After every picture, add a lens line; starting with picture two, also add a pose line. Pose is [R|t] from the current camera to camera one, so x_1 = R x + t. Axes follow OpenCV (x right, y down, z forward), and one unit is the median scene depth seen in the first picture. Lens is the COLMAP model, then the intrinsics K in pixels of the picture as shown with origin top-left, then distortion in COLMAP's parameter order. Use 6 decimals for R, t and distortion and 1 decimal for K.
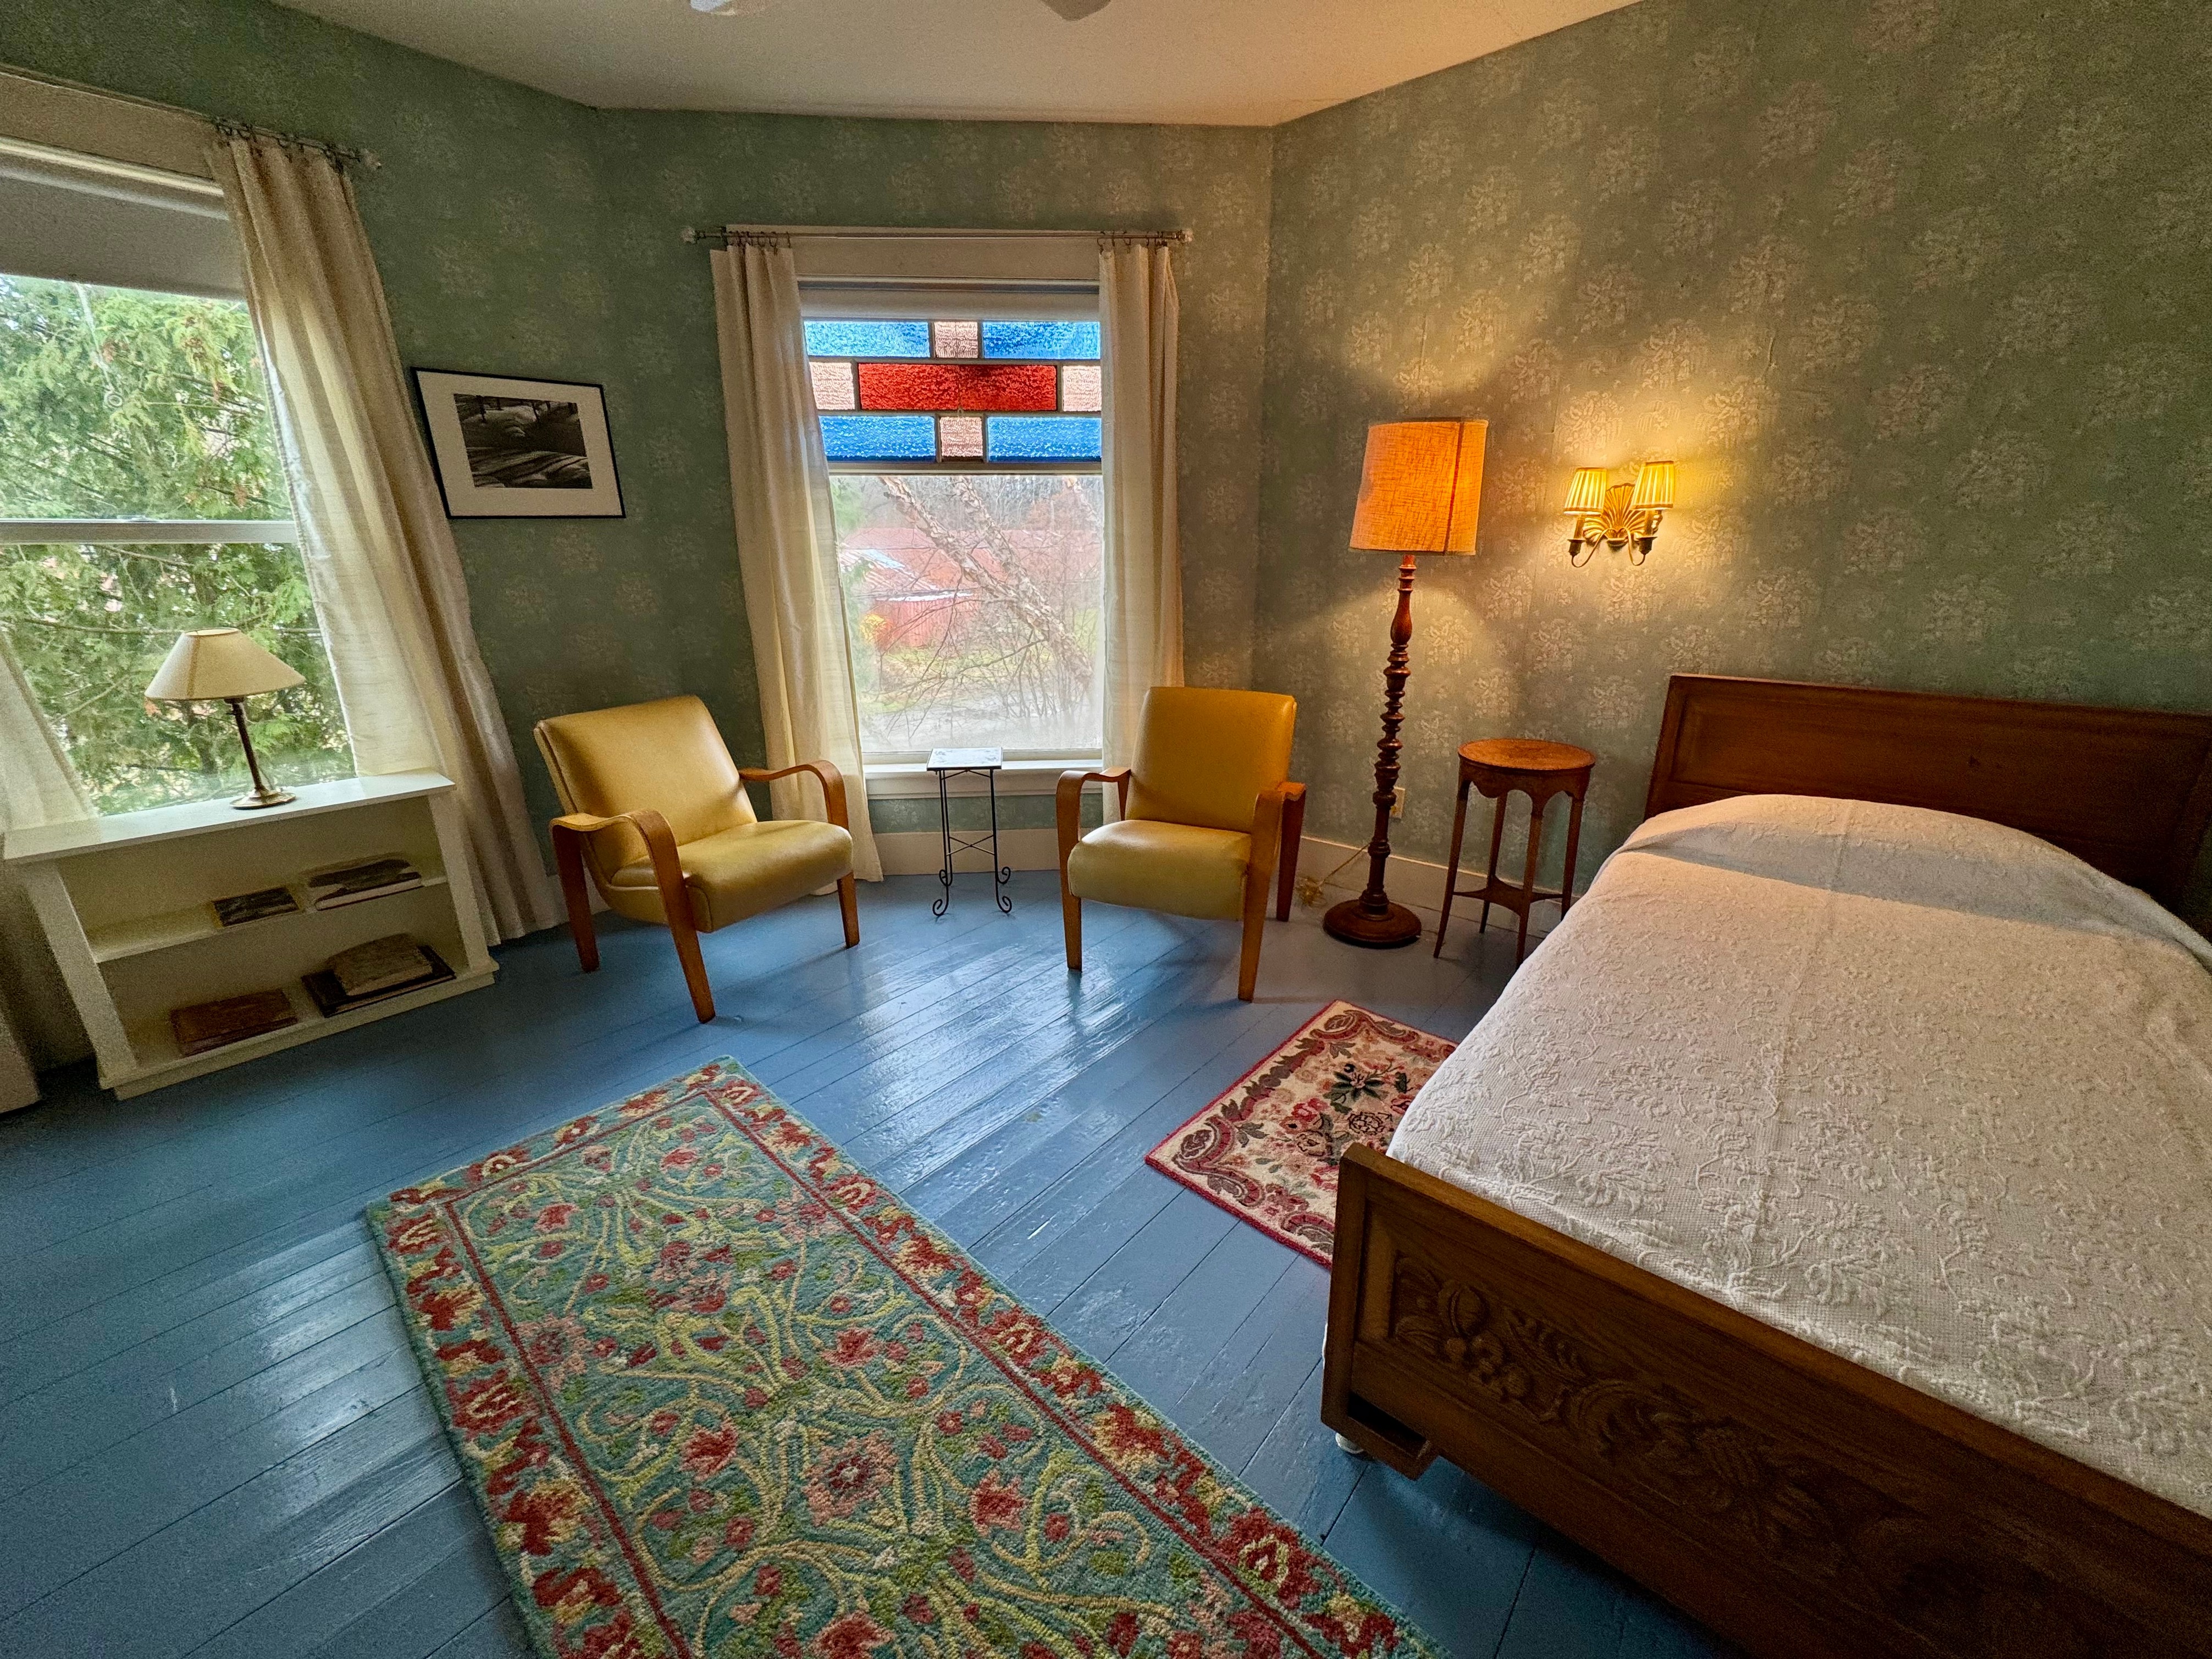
lens RADIAL K [[876.5, 0, 1107.8], [0, 876.5, 829.1], [0, 0, 1]] dist [-0.002189, -0.000023]
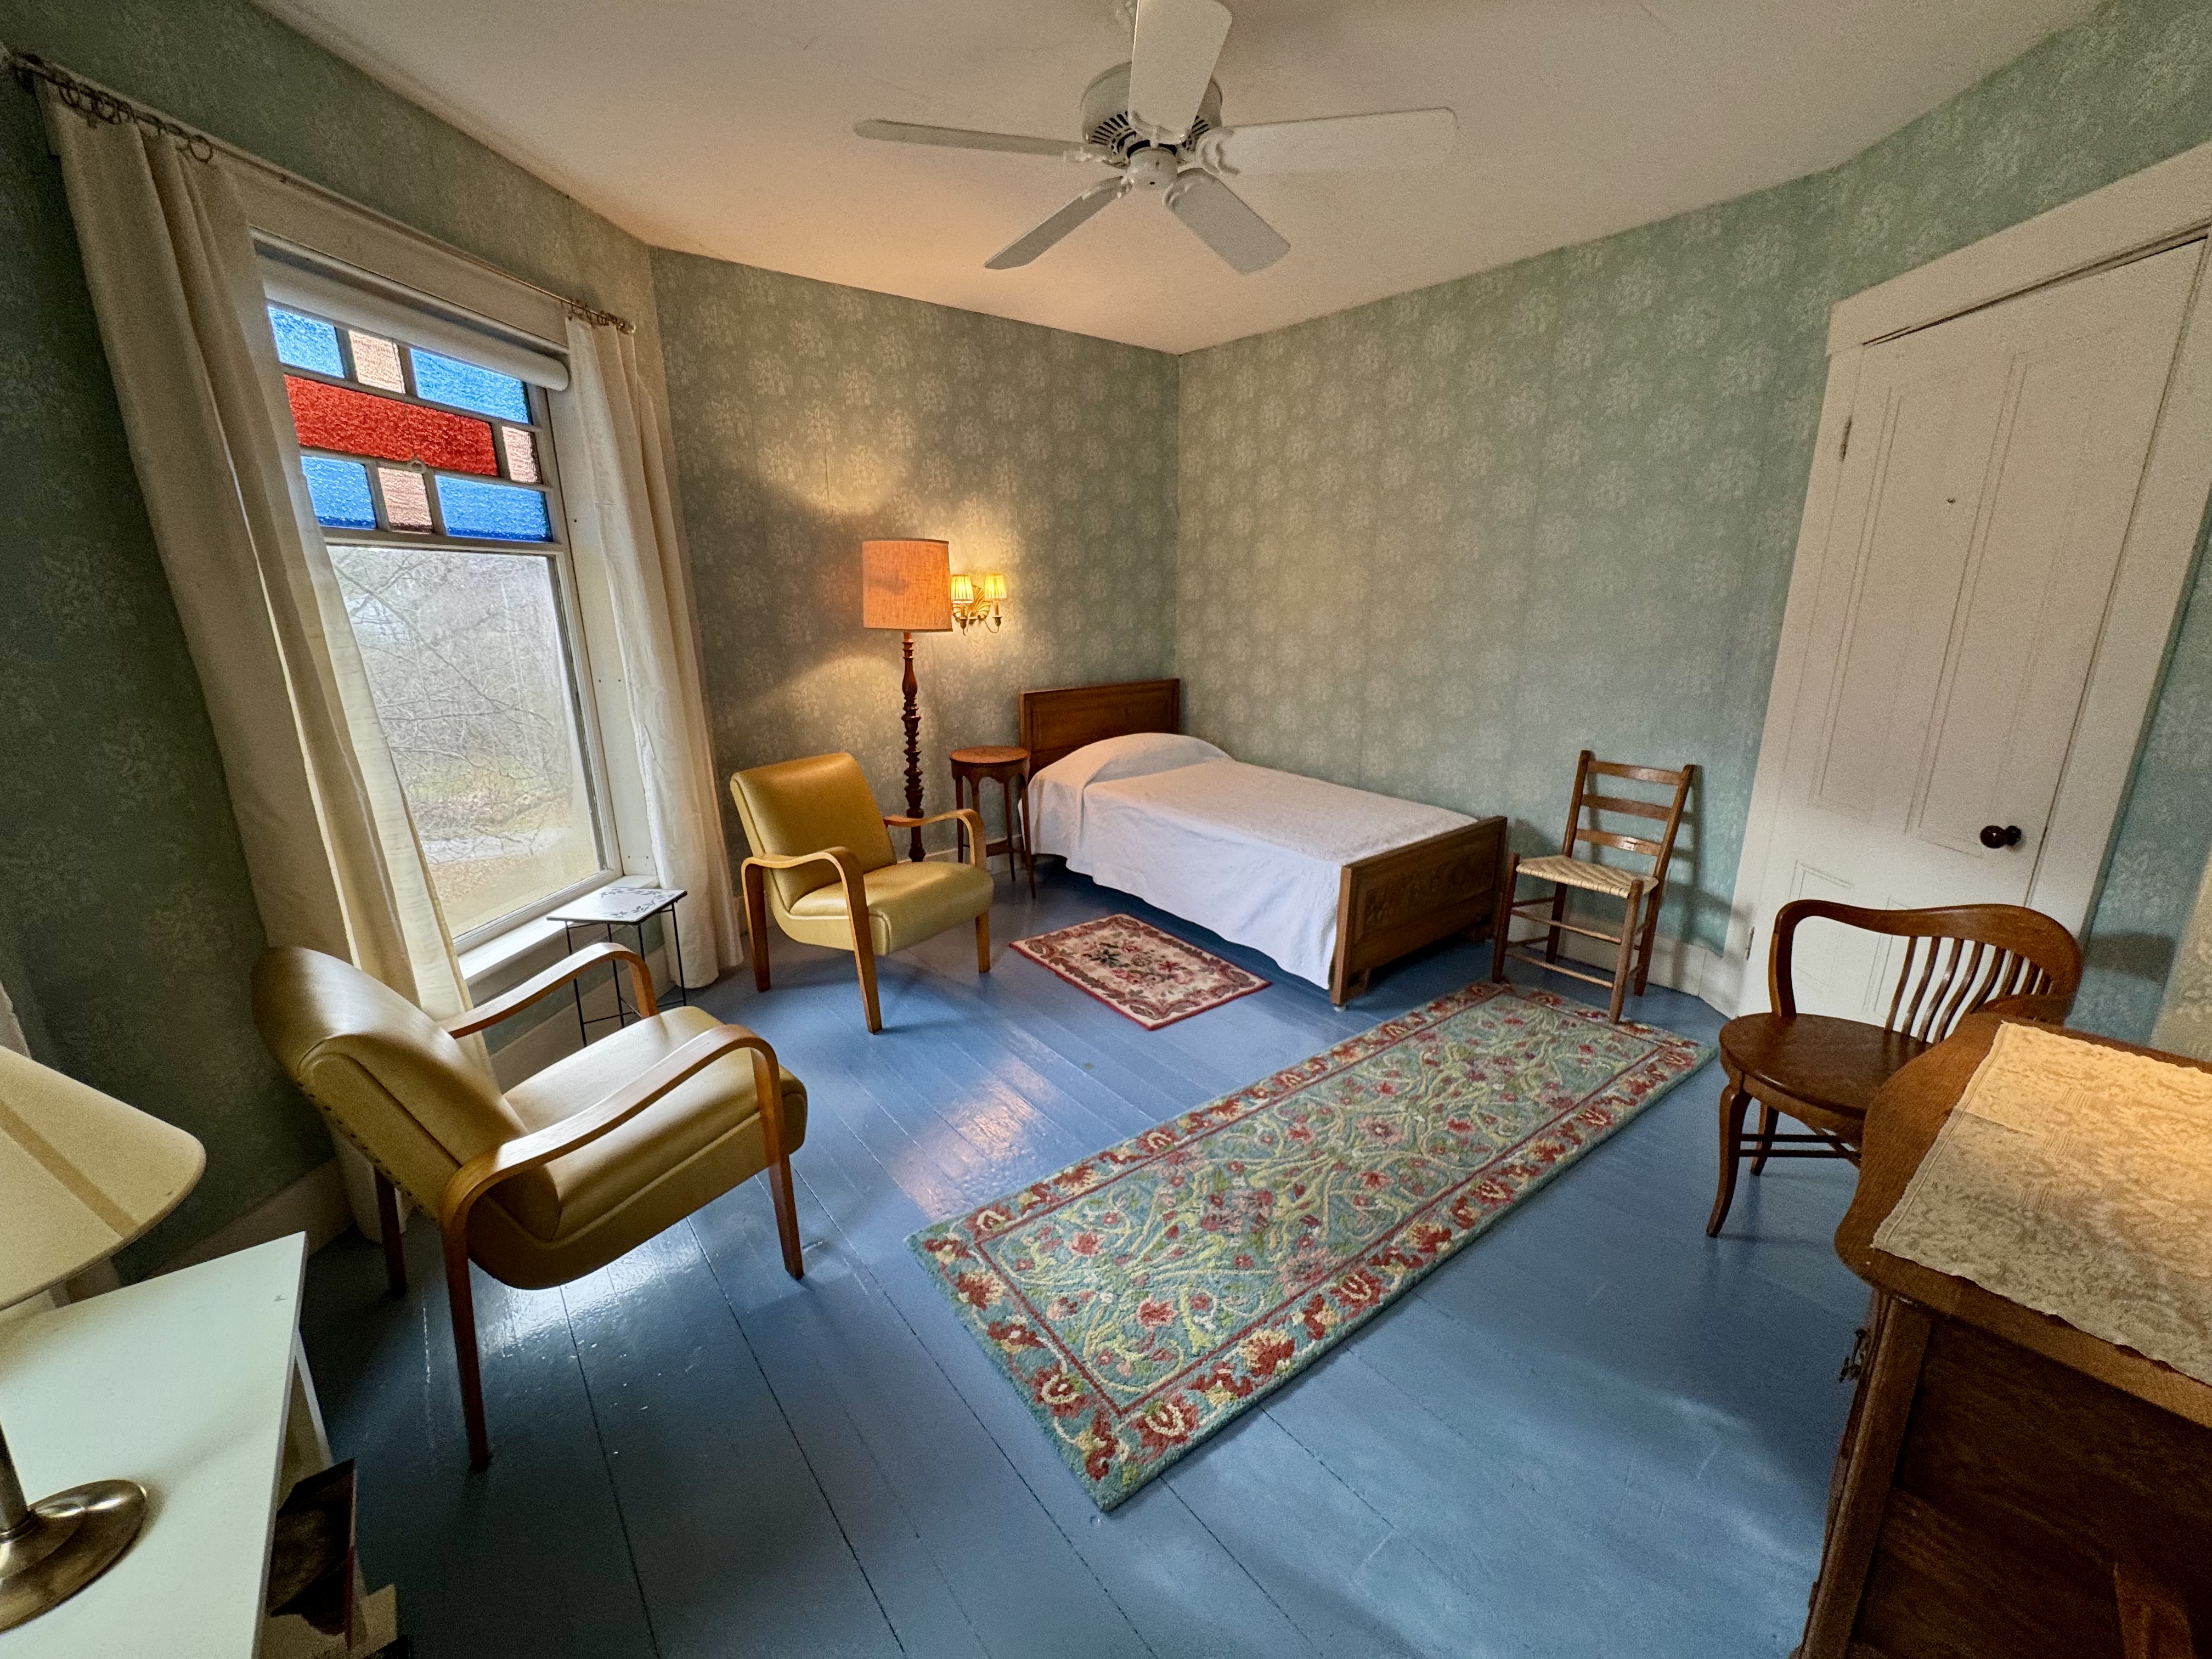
lens RADIAL K [[876.5, 0, 1107.8], [0, 876.5, 829.1], [0, 0, 1]] dist [-0.002189, -0.000023]
pose [[0.189374, -0.252845, 0.948792, -1.157186], [0.316494, 0.930424, 0.184780, -0.215014], [-0.929499, 0.265294, 0.256222, 0.521415]]
